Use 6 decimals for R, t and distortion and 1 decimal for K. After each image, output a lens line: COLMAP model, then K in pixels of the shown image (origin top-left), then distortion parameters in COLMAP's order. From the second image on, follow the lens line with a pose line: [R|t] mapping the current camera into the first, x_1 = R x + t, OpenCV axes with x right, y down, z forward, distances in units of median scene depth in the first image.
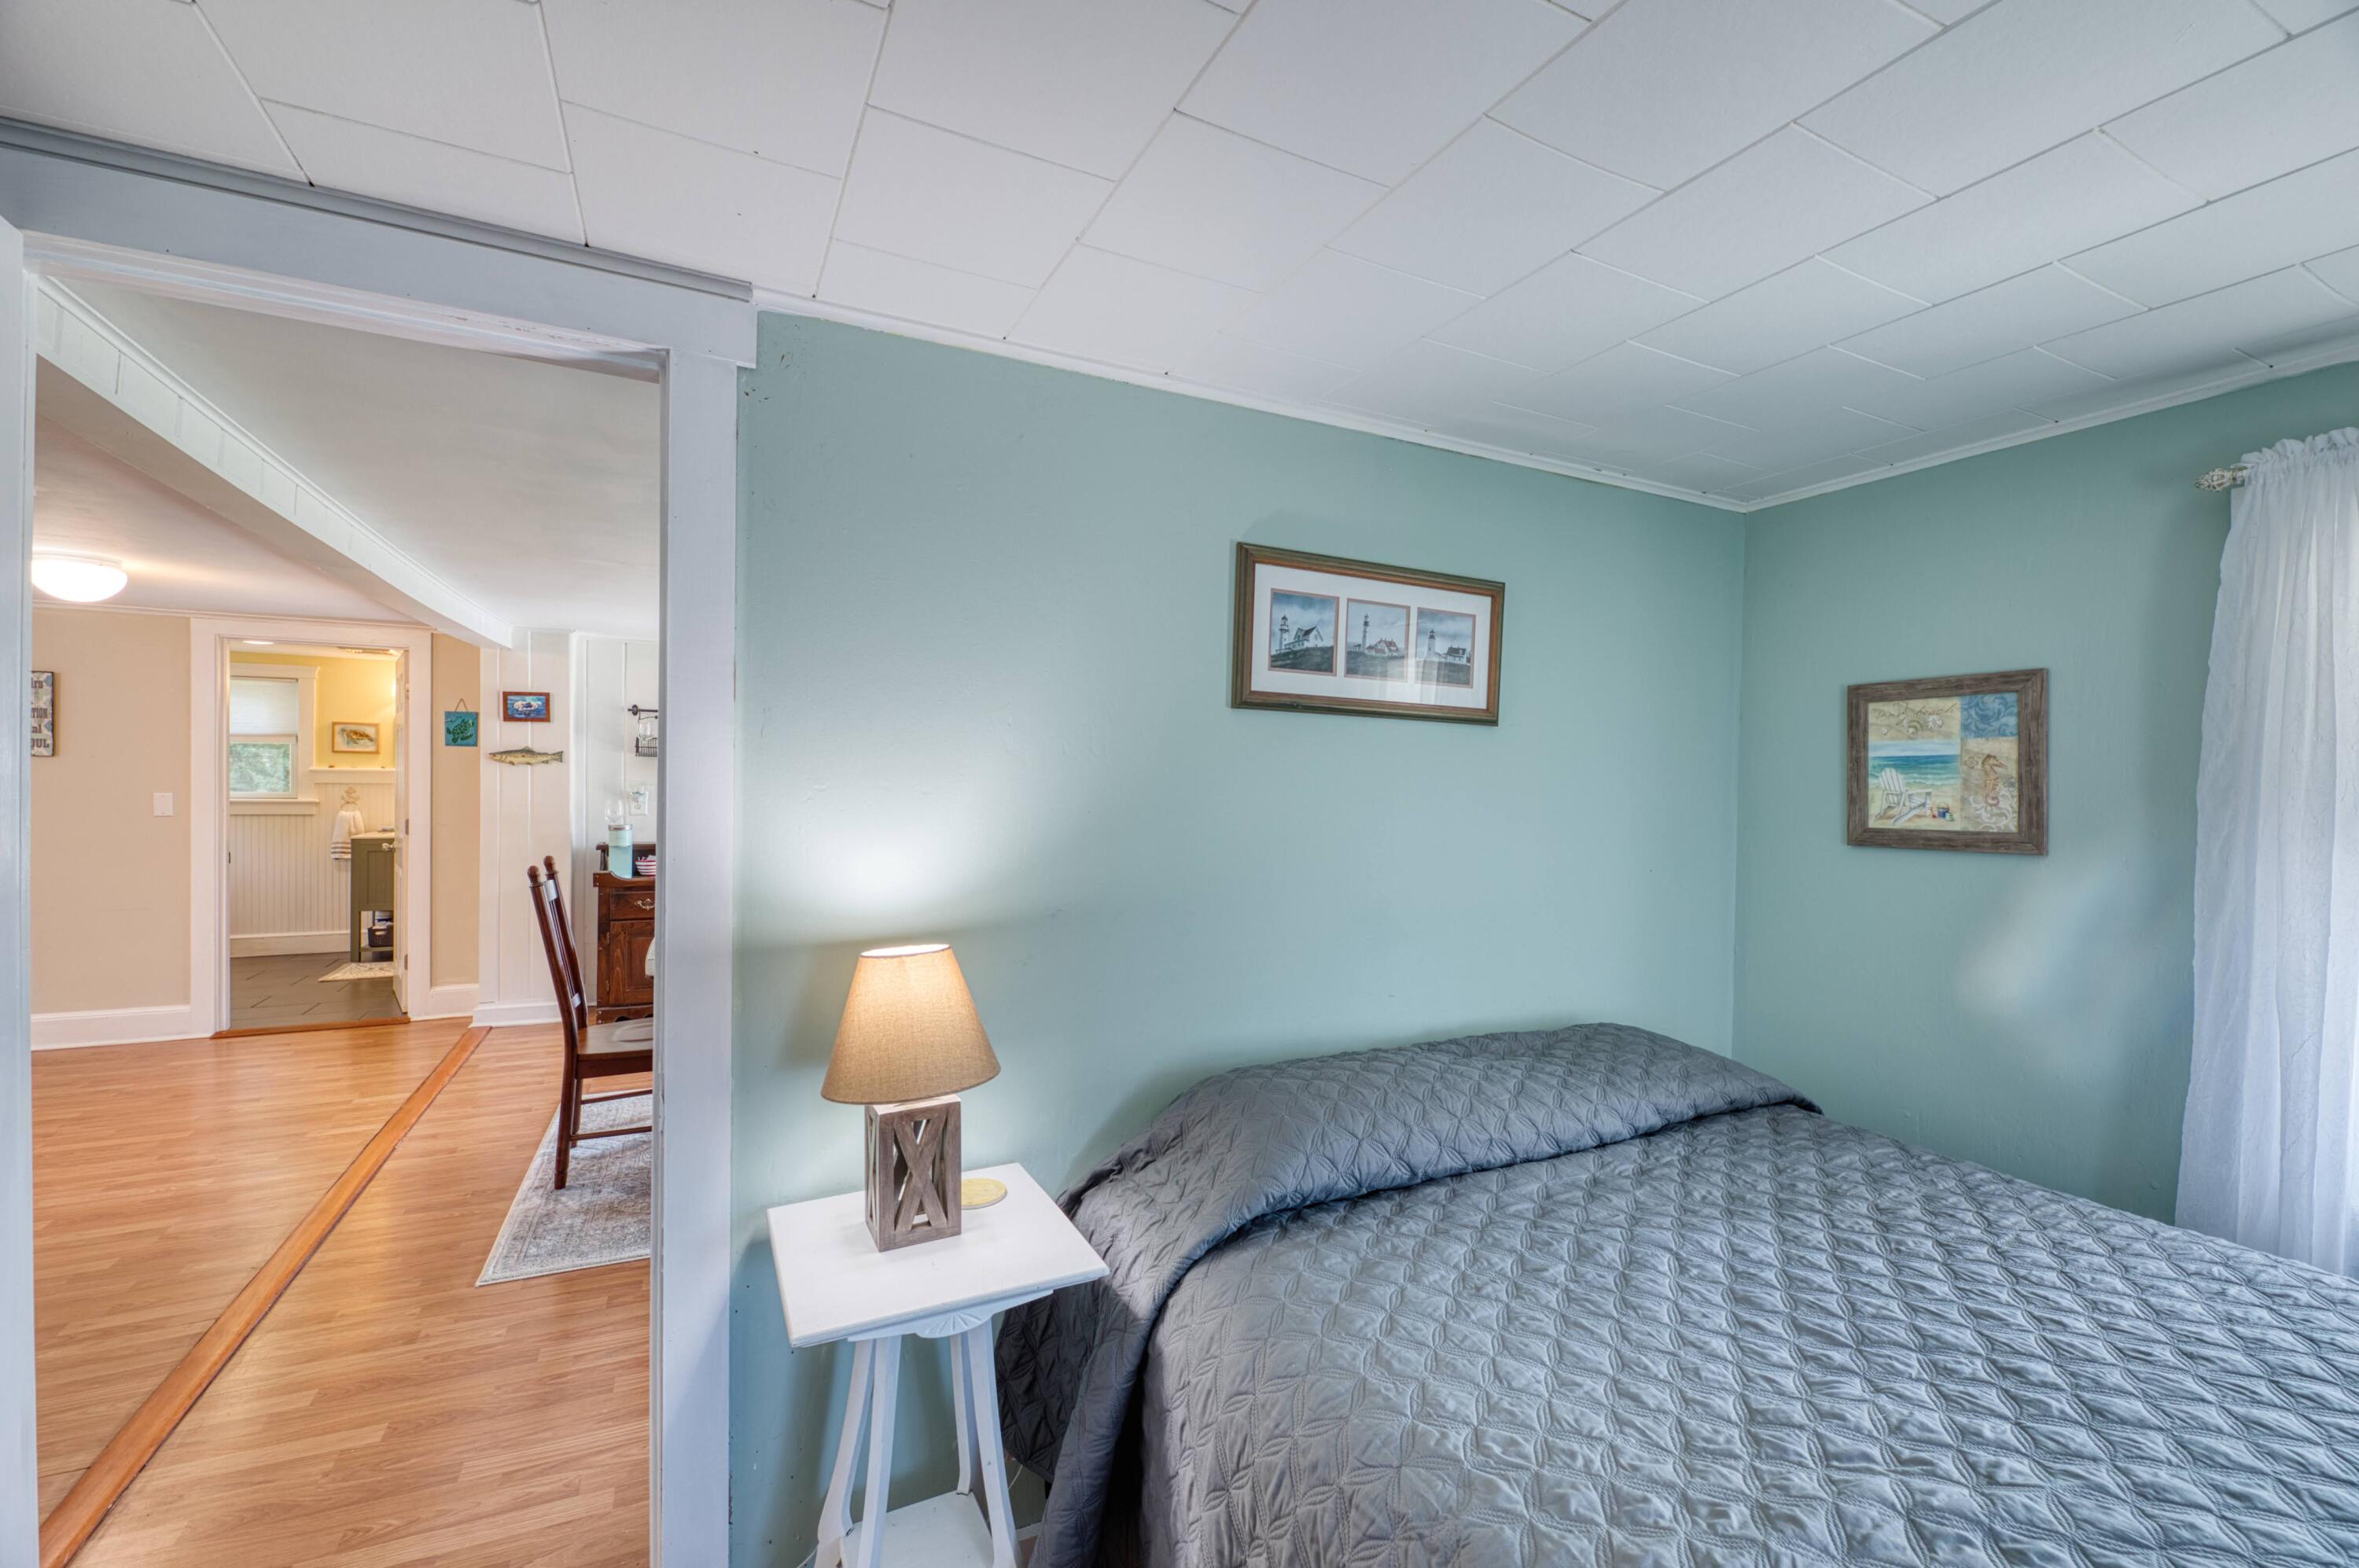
lens RADIAL K [[988.0, 0, 1189.1], [0, 988.0, 787.8], [0, 0, 1]] dist [-0.001772, -0.002421]
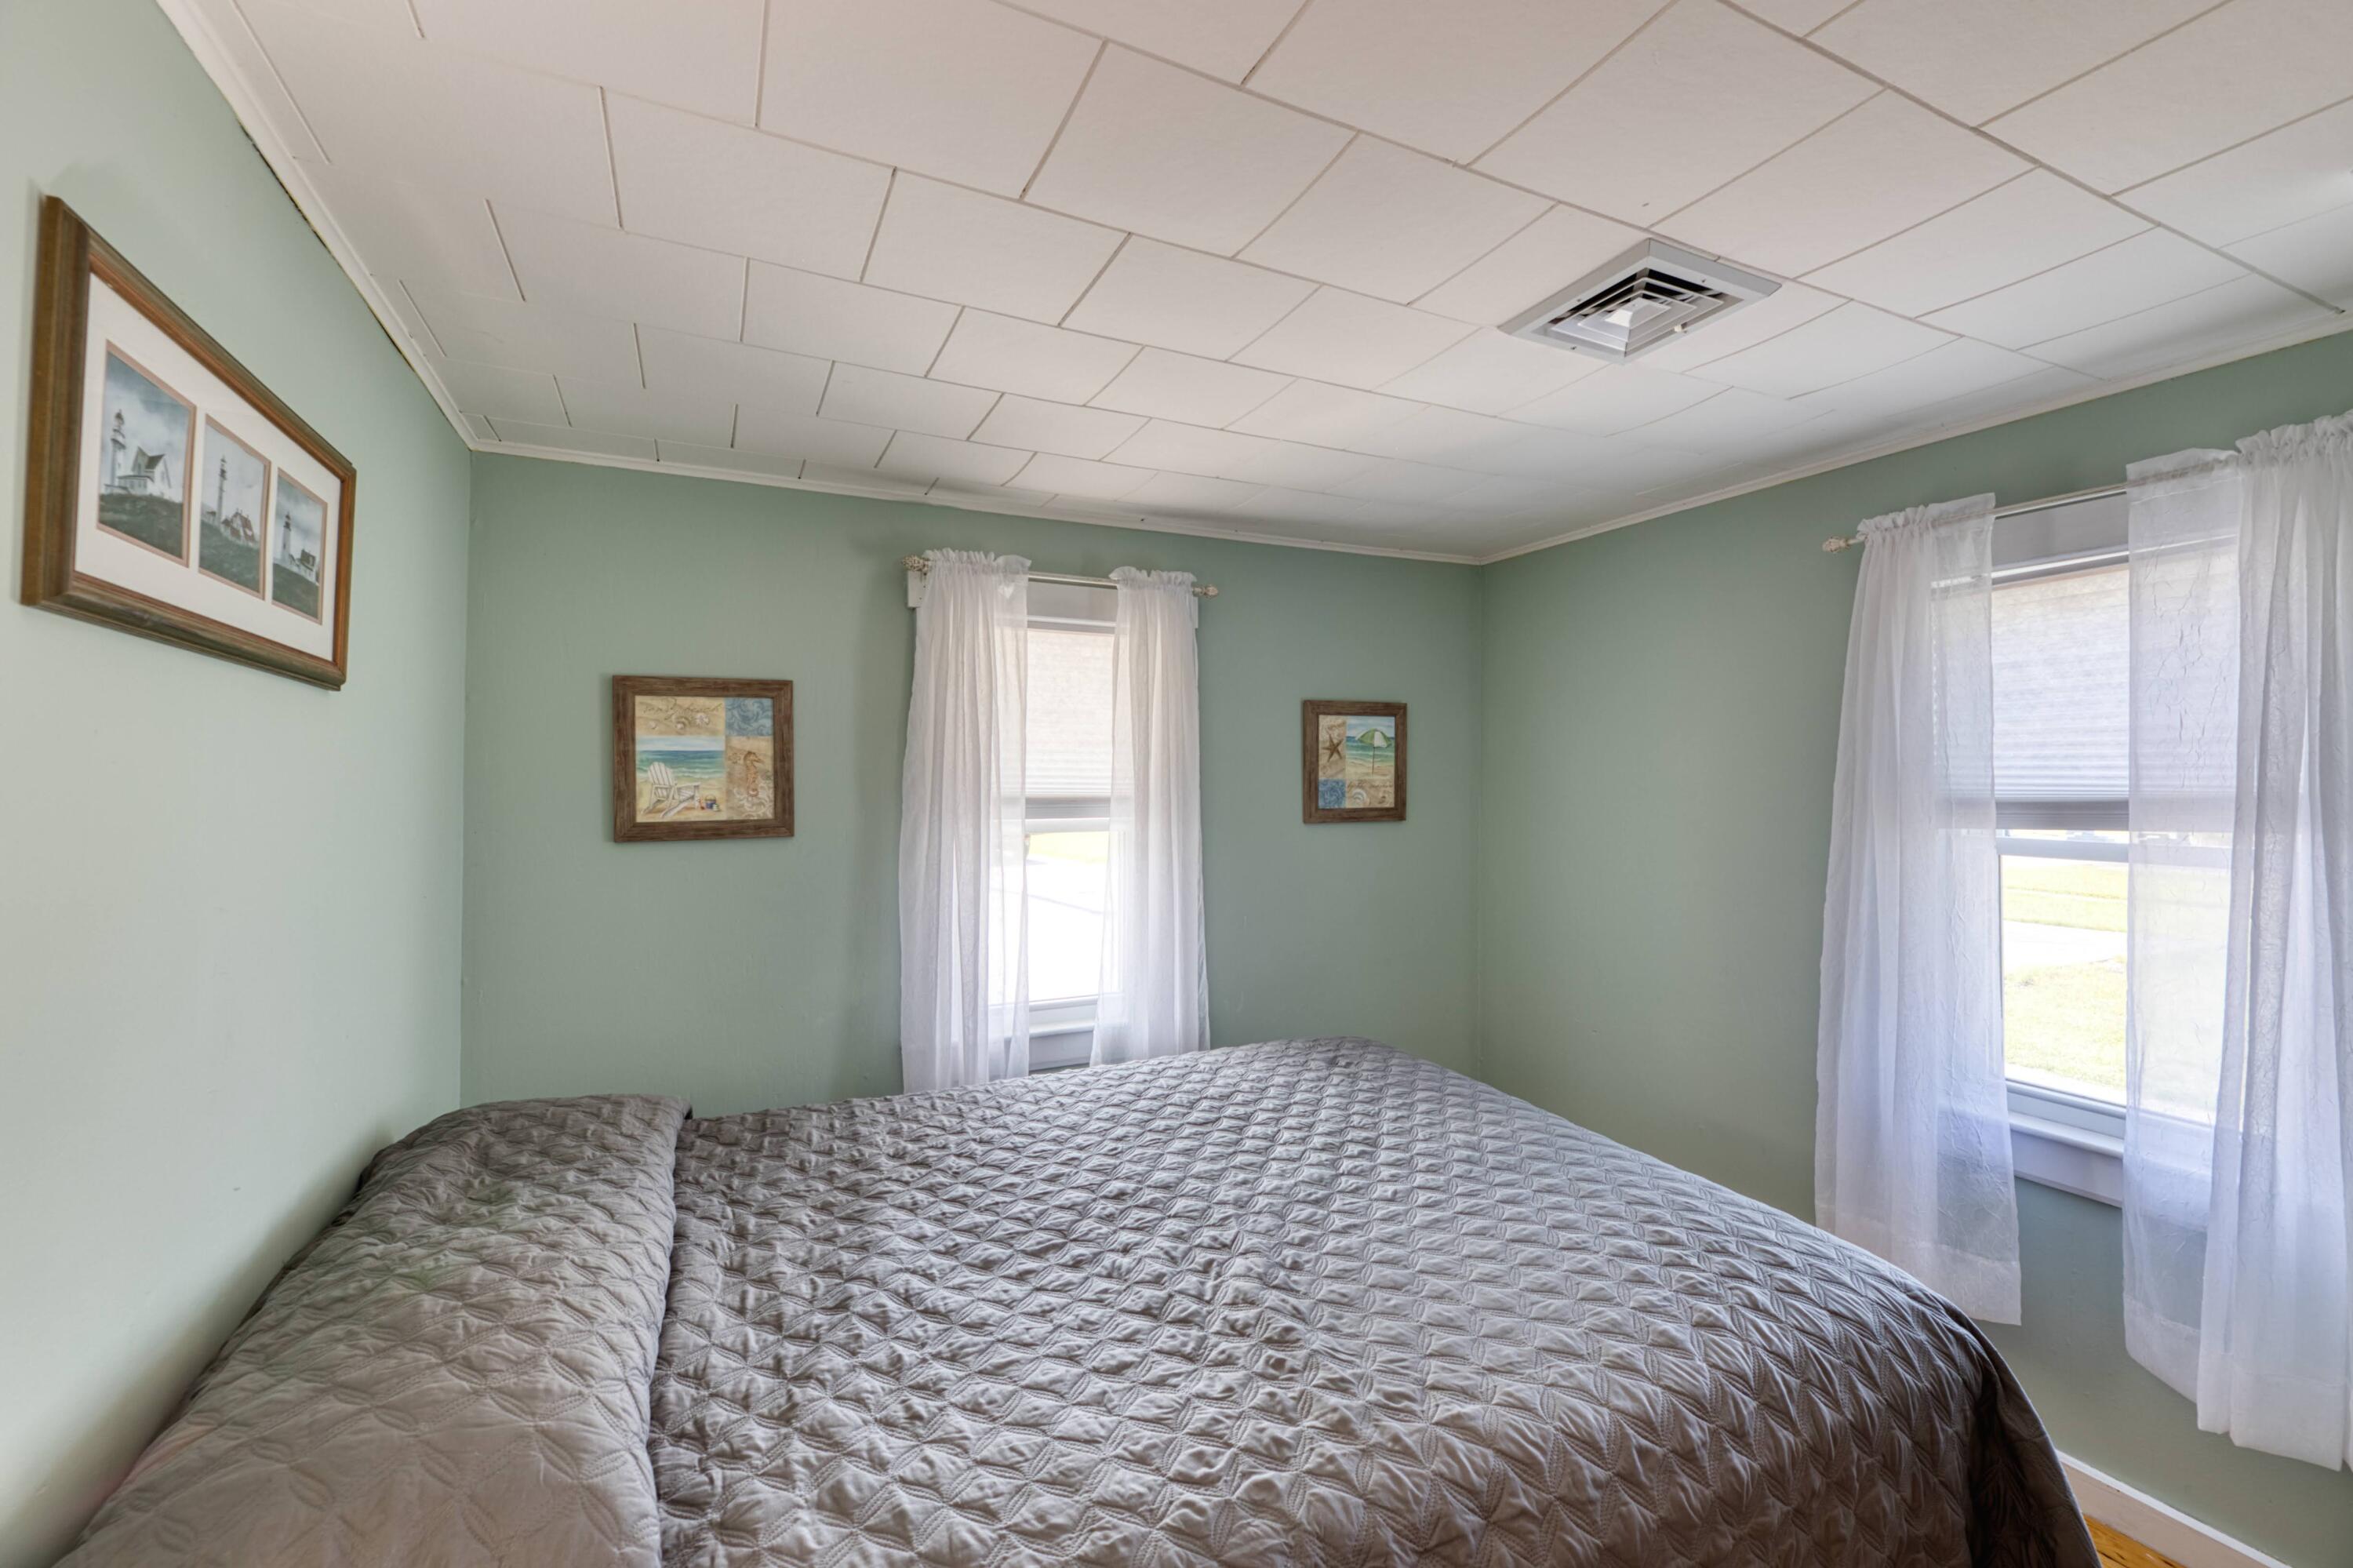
lens RADIAL K [[985.5, 0, 1192.7], [0, 985.5, 776.1], [0, 0, 1]] dist [-0.001772, -0.002421]
pose [[0.008360, -0.008086, 0.999932, -0.406707], [0.007370, 0.999941, 0.008024, -0.013523], [-0.999938, 0.007302, 0.008419, 0.623294]]
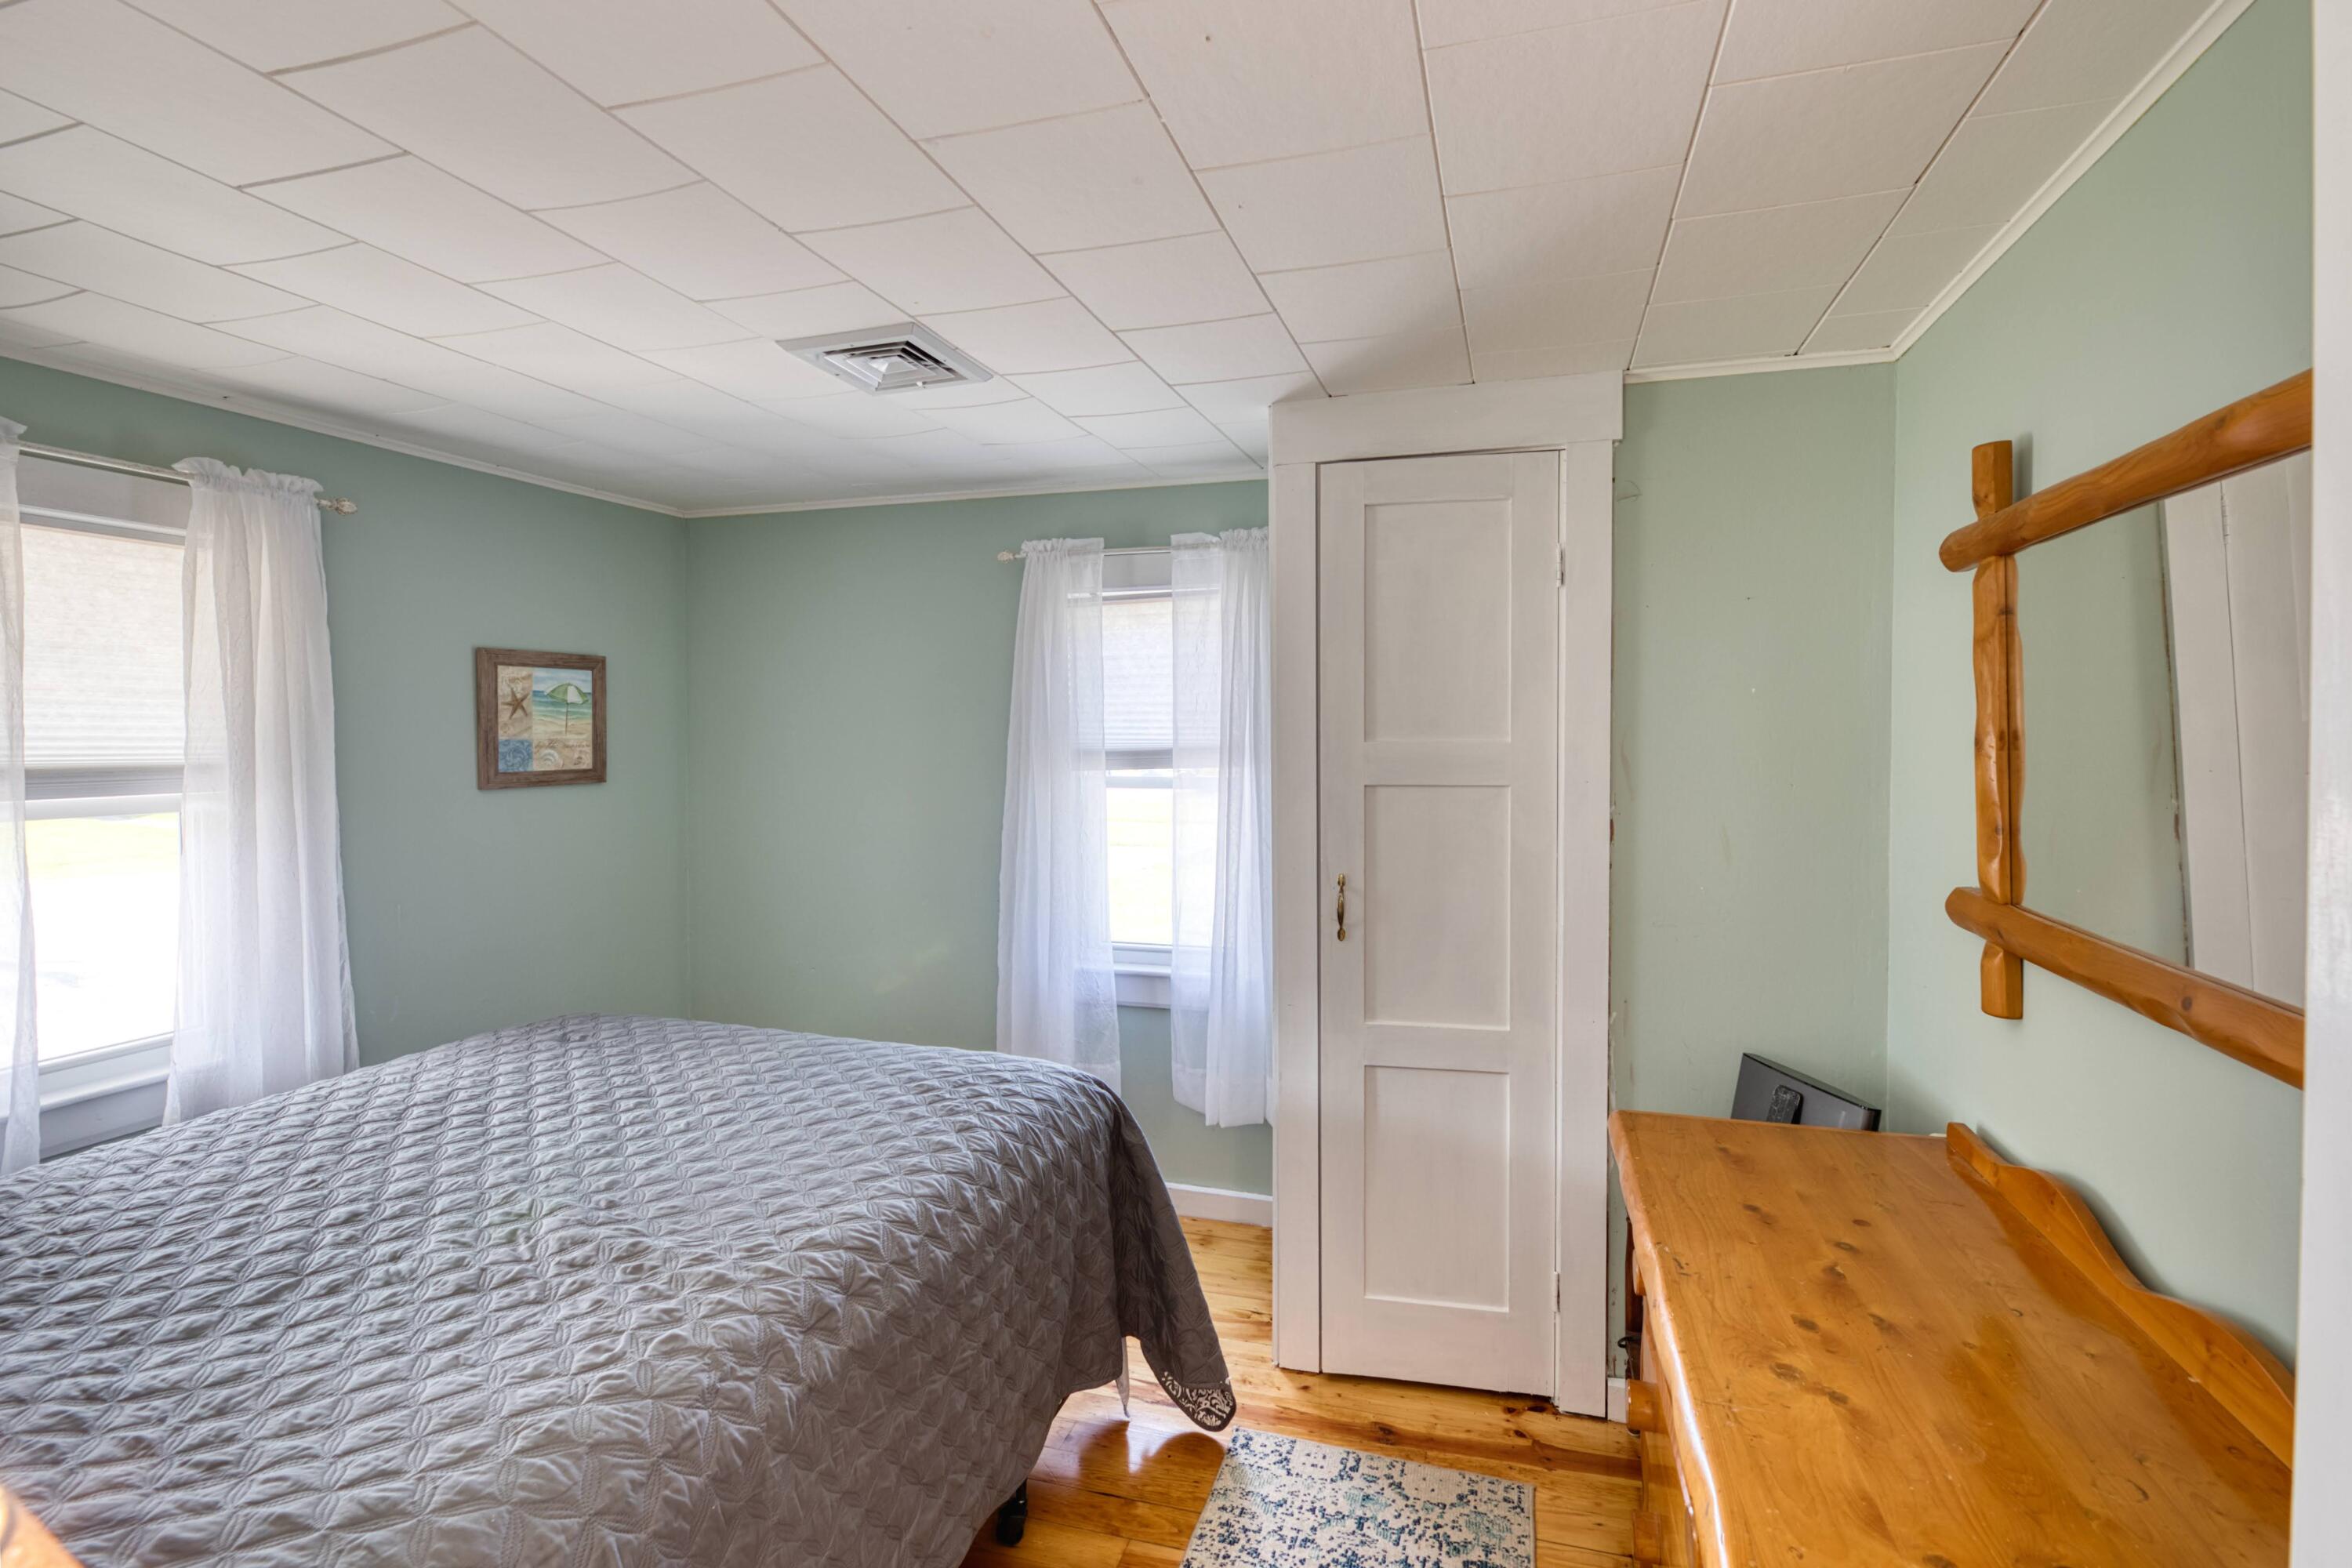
lens RADIAL K [[1015.0, 0, 1264.5], [0, 1015.0, 763.3], [0, 0, 1]] dist [-0.011020, -0.001269]
pose [[-0.758068, -0.027828, 0.651581, -0.594575], [0.000268, 0.999076, 0.042981, -0.021942], [-0.652175, 0.032757, -0.757360, 0.841849]]
